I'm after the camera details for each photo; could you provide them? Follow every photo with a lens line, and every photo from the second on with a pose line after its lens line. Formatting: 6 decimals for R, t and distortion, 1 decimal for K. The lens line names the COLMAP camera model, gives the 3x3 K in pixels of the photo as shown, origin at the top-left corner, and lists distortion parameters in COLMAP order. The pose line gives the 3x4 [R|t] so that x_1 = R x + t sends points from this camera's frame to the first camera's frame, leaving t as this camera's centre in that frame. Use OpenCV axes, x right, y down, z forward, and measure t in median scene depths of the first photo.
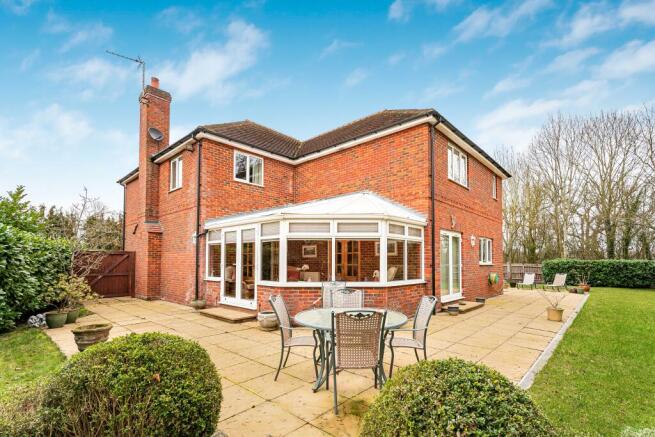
lens RADIAL K [[313.9, 0, 330.5], [0, 313.9, 252.6], [0, 0, 1]] dist [0.000476, 0.000000]
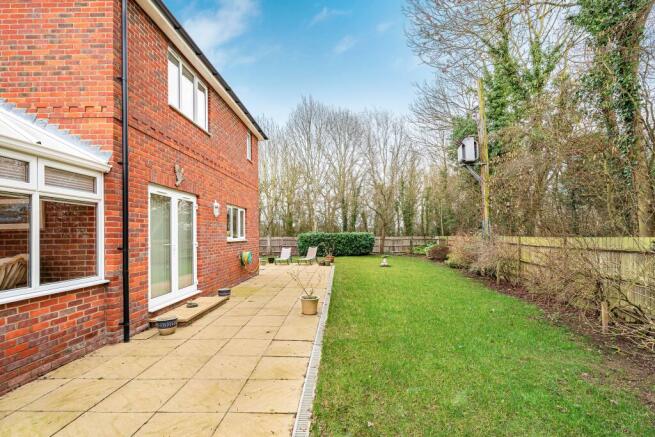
lens RADIAL K [[309.6, 0, 327.7], [0, 309.6, 234.3], [0, 0, 1]] dist [0.000094, 0.000048]
pose [[0.771963, -0.012783, 0.635539, 0.138887], [-0.003857, 0.999685, 0.024792, 0.001493], [-0.635655, -0.021590, 0.771671, 0.202084]]
